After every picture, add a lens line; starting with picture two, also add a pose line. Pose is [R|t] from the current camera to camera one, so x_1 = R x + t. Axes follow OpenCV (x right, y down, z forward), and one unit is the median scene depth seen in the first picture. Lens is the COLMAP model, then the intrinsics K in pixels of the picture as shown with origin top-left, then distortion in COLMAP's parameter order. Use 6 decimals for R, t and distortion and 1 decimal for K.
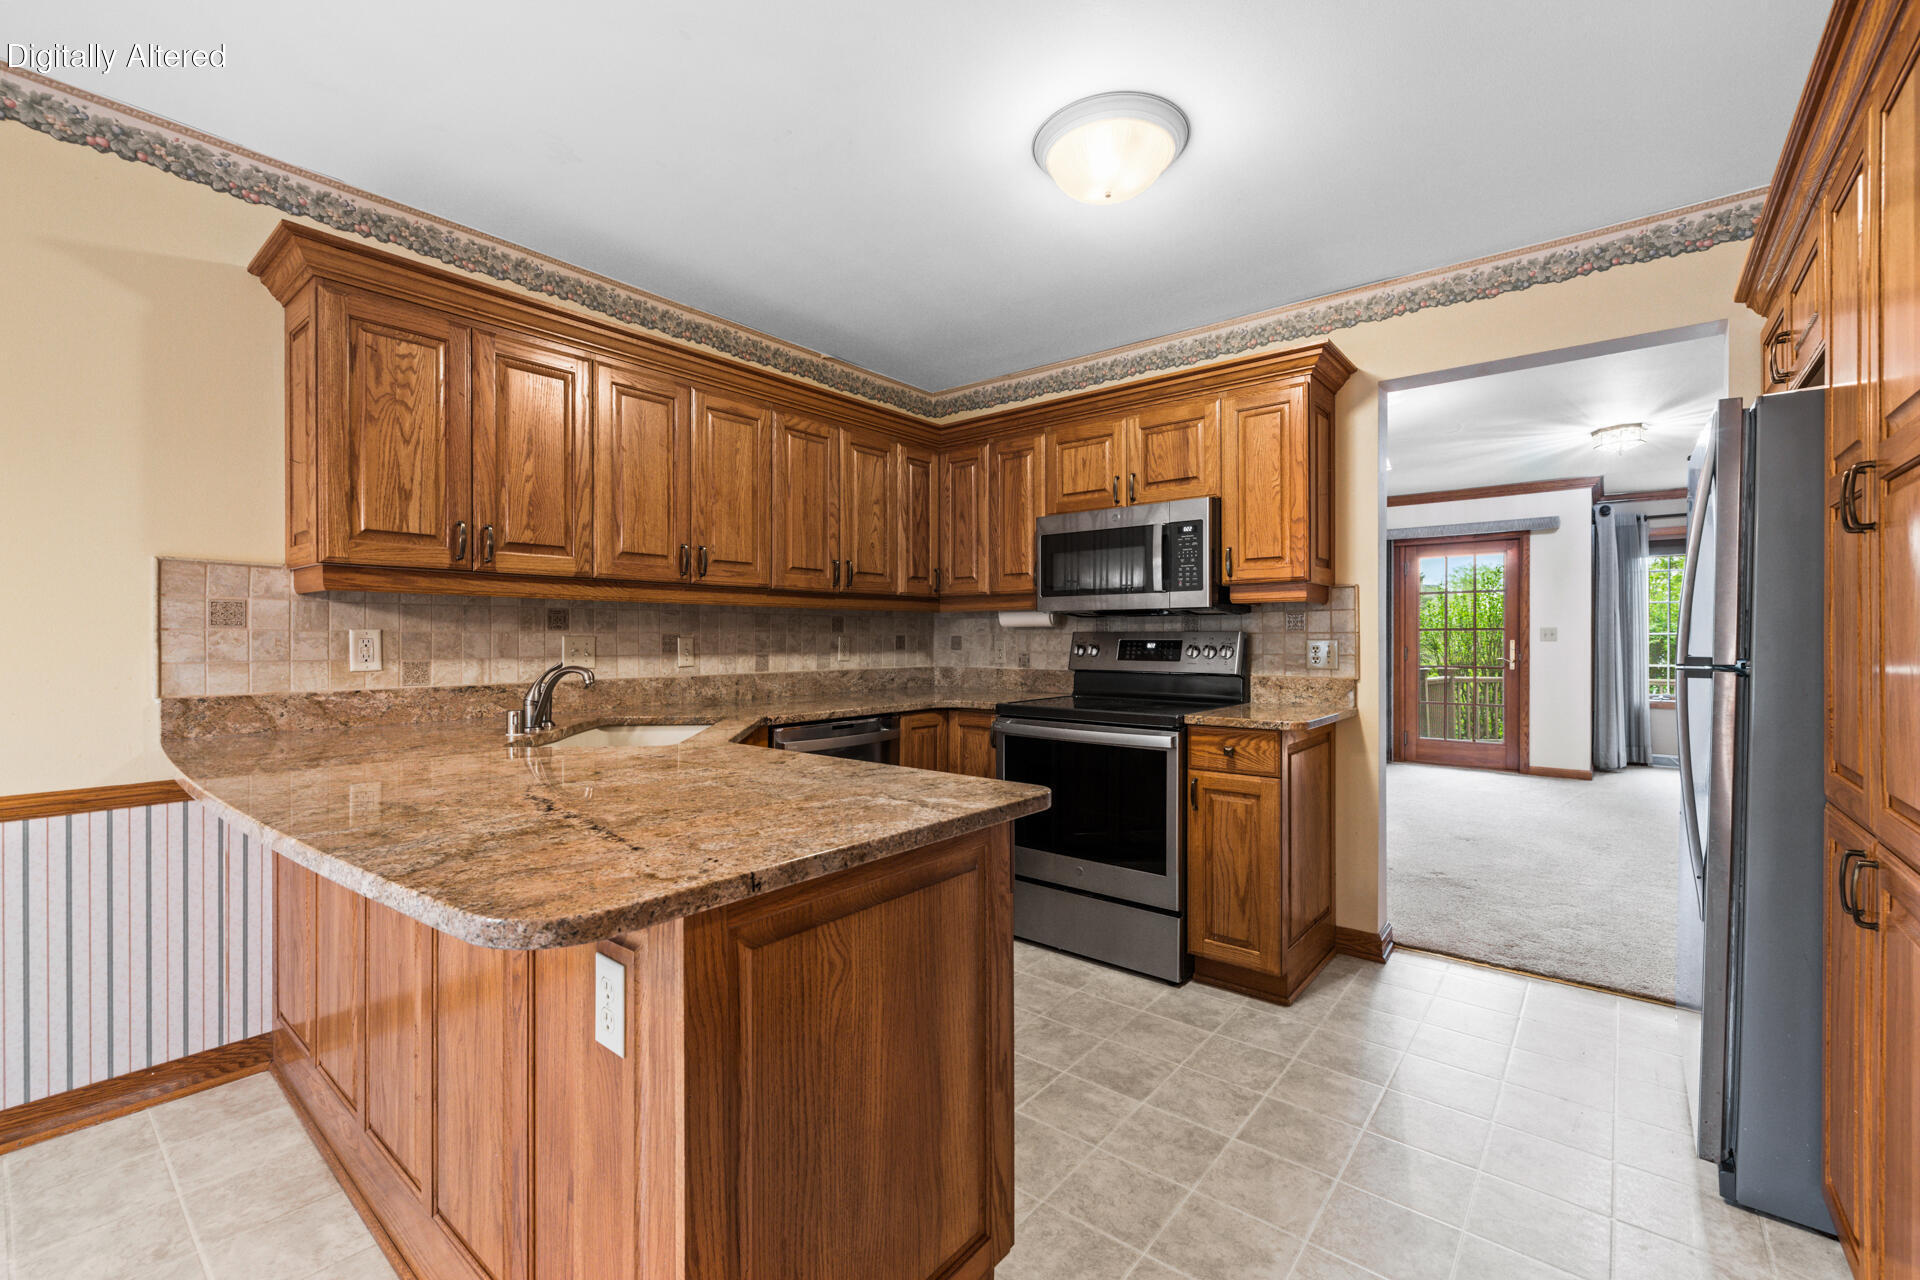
lens RADIAL K [[808.5, 0, 960.0], [0, 808.5, 640.0], [0, 0, 1]] dist [-0.000281, 0.000005]
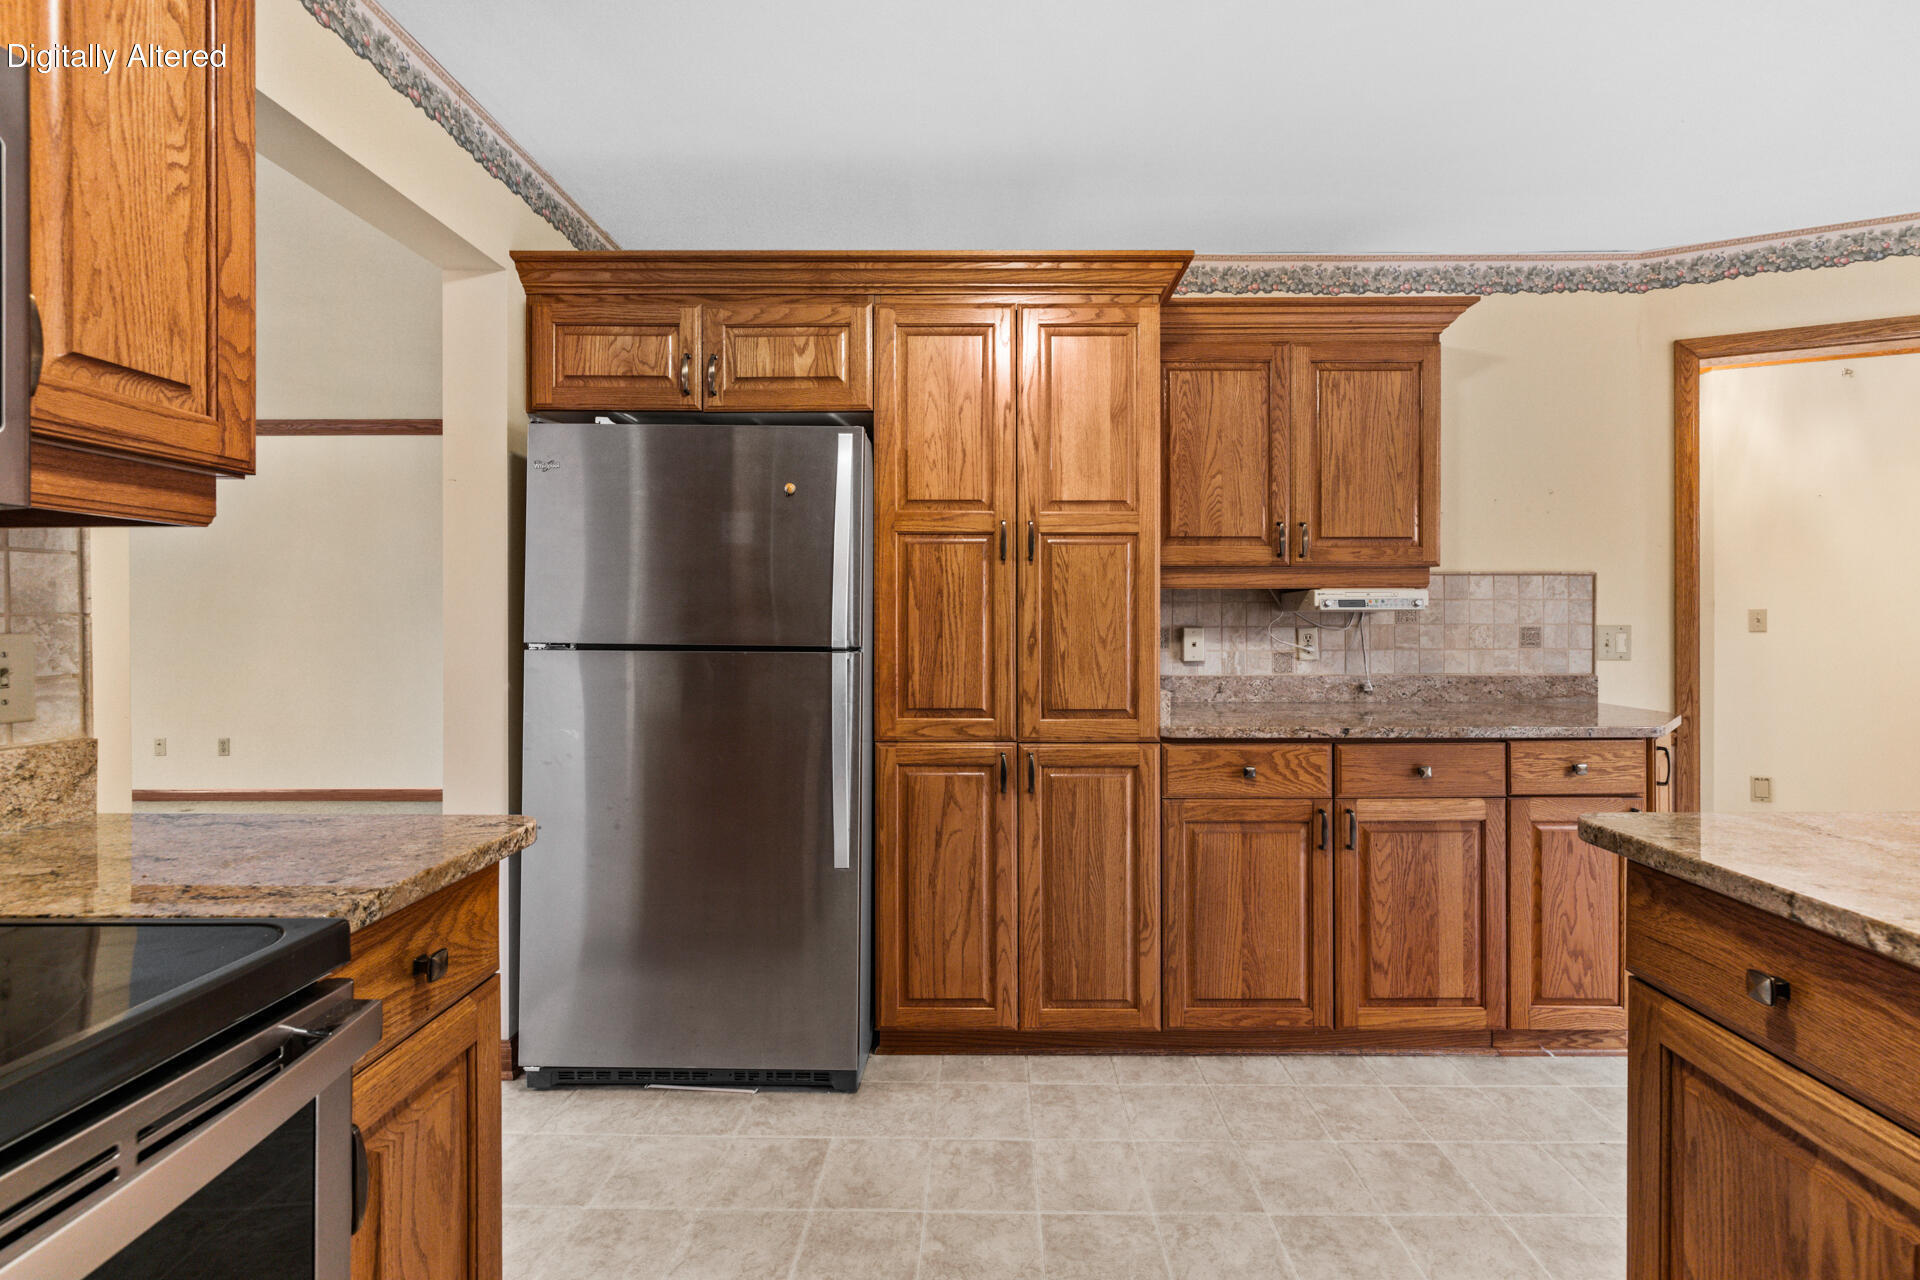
lens RADIAL K [[818.2, 0, 988.6], [0, 818.2, 620.1], [0, 0, 1]] dist [0.002578, 0.000132]
pose [[-0.628404, 0.002036, 0.777884, -0.069318], [0.005691, 0.999982, 0.001980, -0.005319], [-0.777866, 0.005672, -0.628404, 0.910681]]
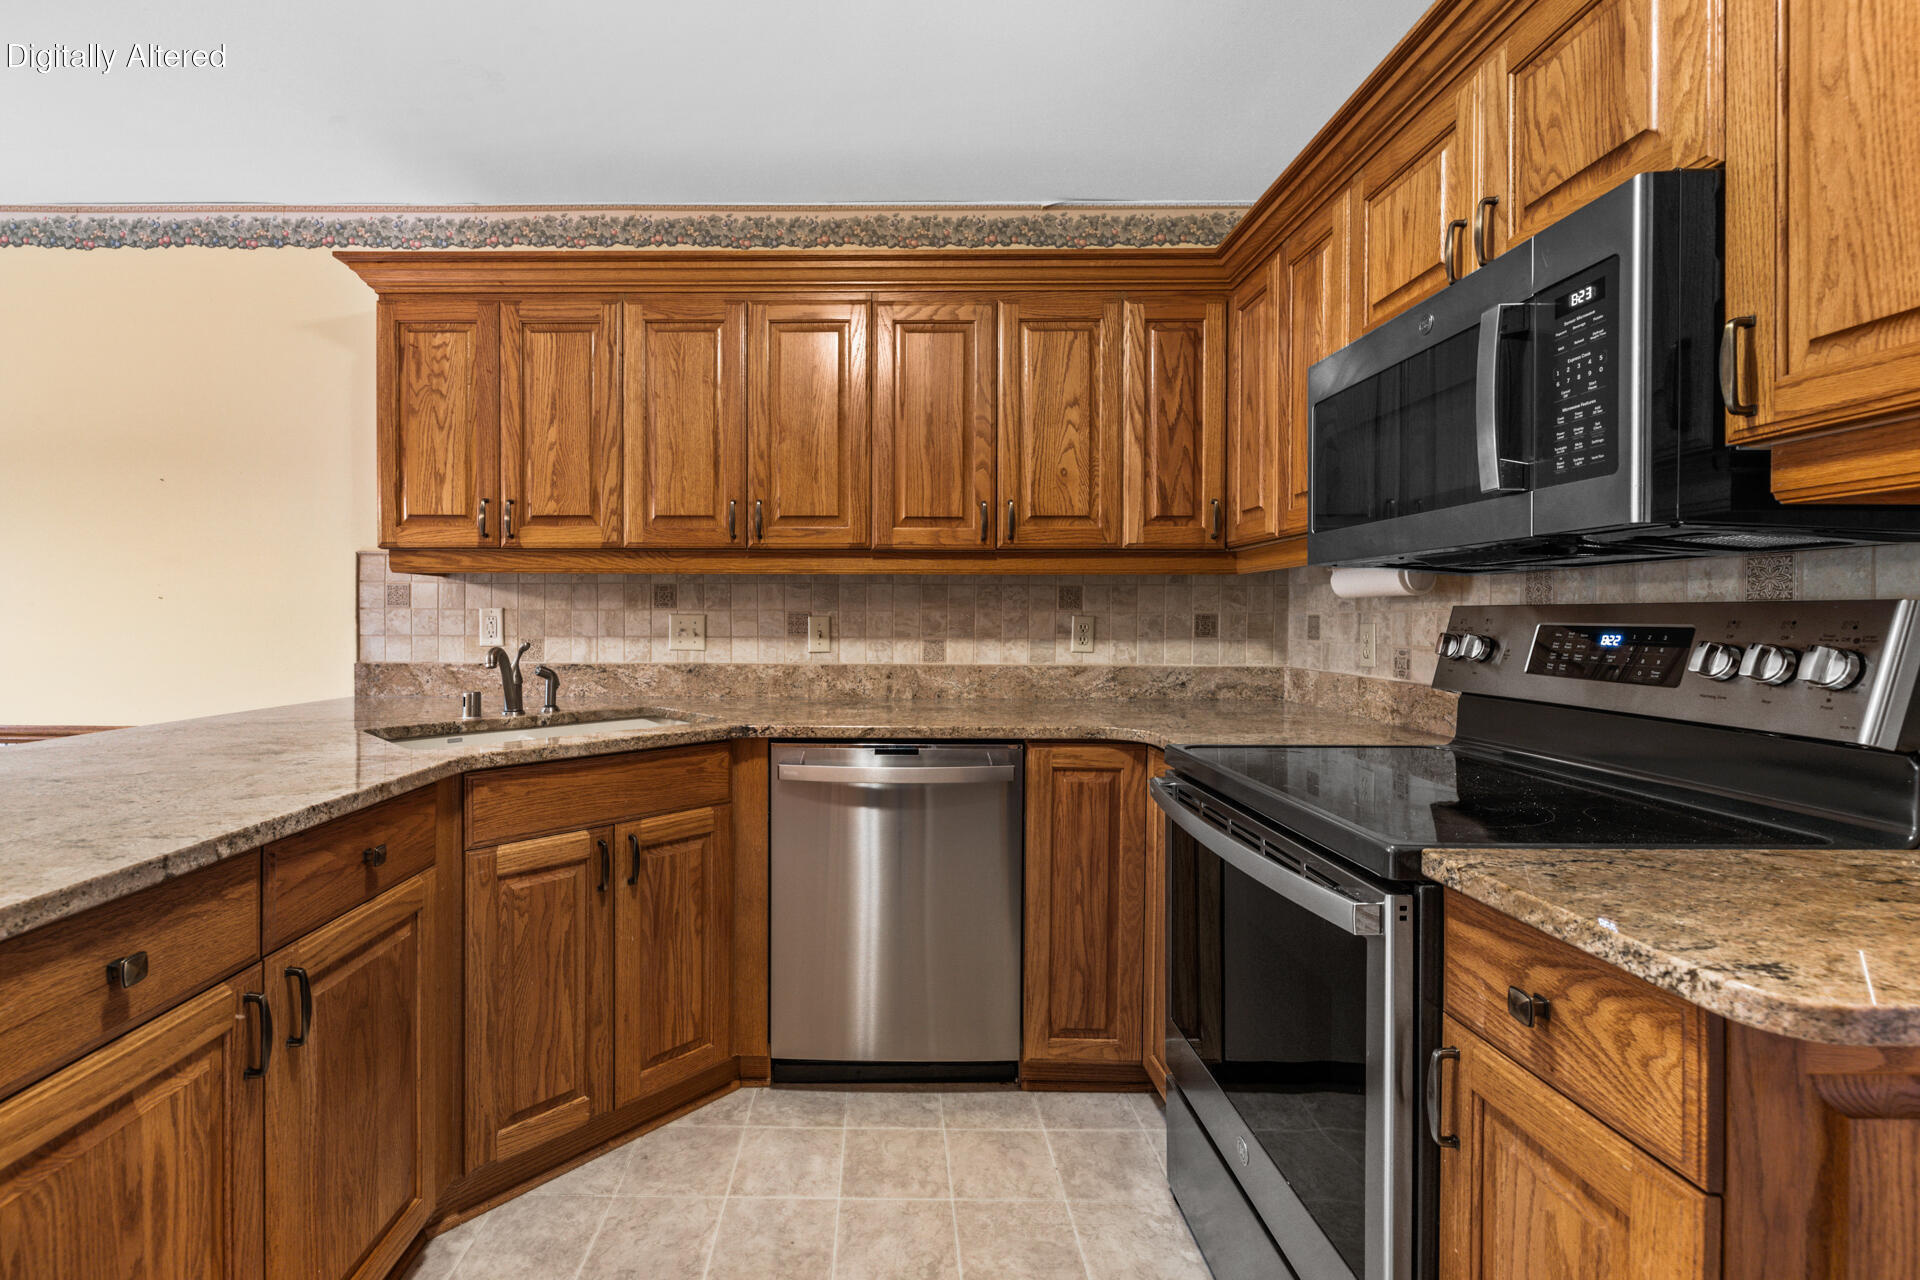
lens RADIAL K [[842.0, 0, 868.6], [0, 842.0, 623.6], [0, 0, 1]] dist [-0.000908, 0.000018]
pose [[0.619811, 0.008979, -0.784700, 0.372877], [-0.005466, 0.999960, 0.007124, -0.002148], [0.784732, -0.000126, 0.619835, 0.548958]]
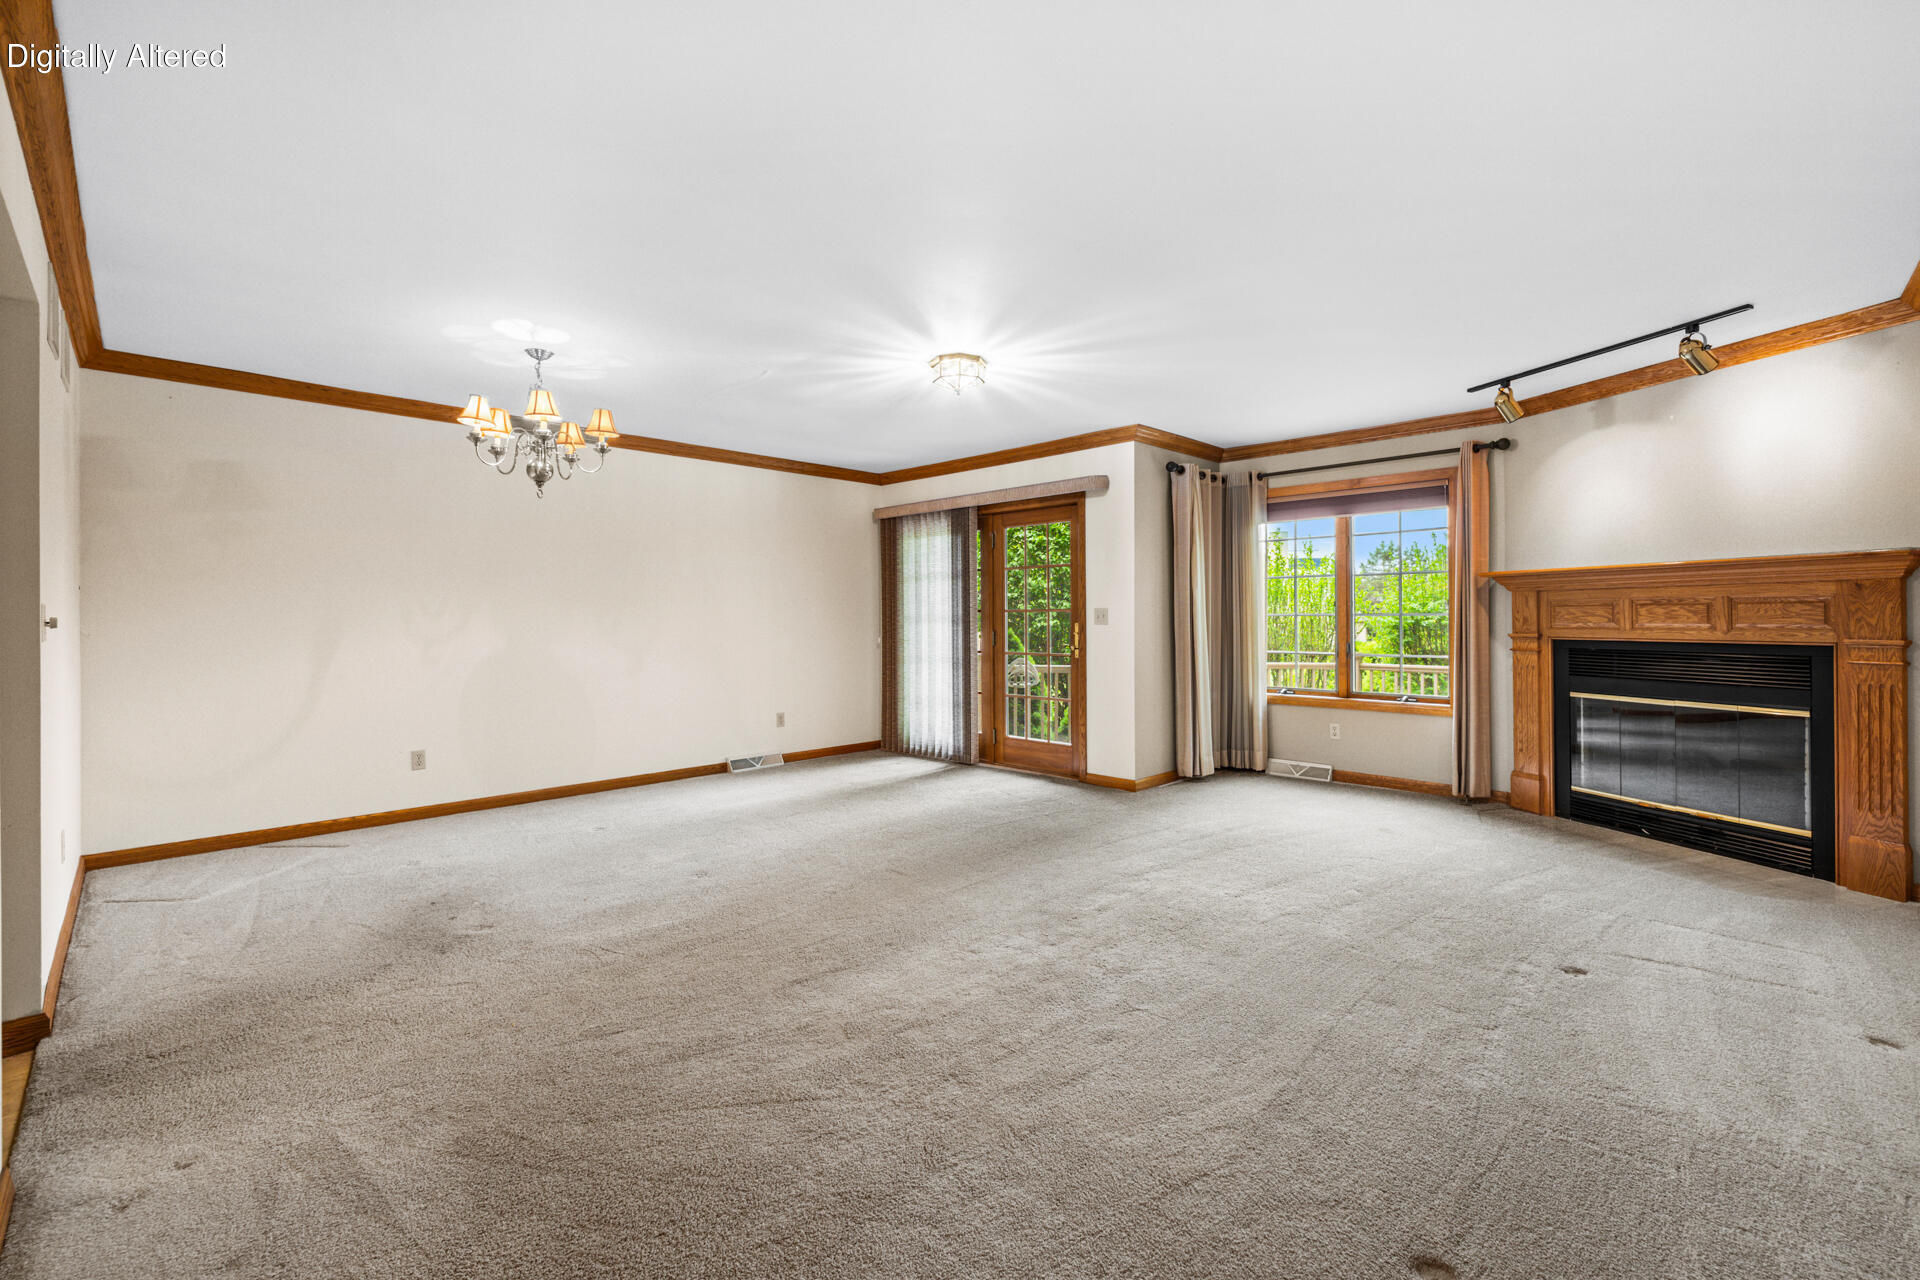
lens RADIAL K [[808.0, 0, 966.8], [0, 808.0, 611.3], [0, 0, 1]] dist [-0.000095, -0.000035]
pose [[0.995796, -0.003957, -0.091518, 1.483995], [0.003489, 0.999980, -0.005278, -0.018576], [0.091537, 0.004936, 0.995789, 0.334687]]
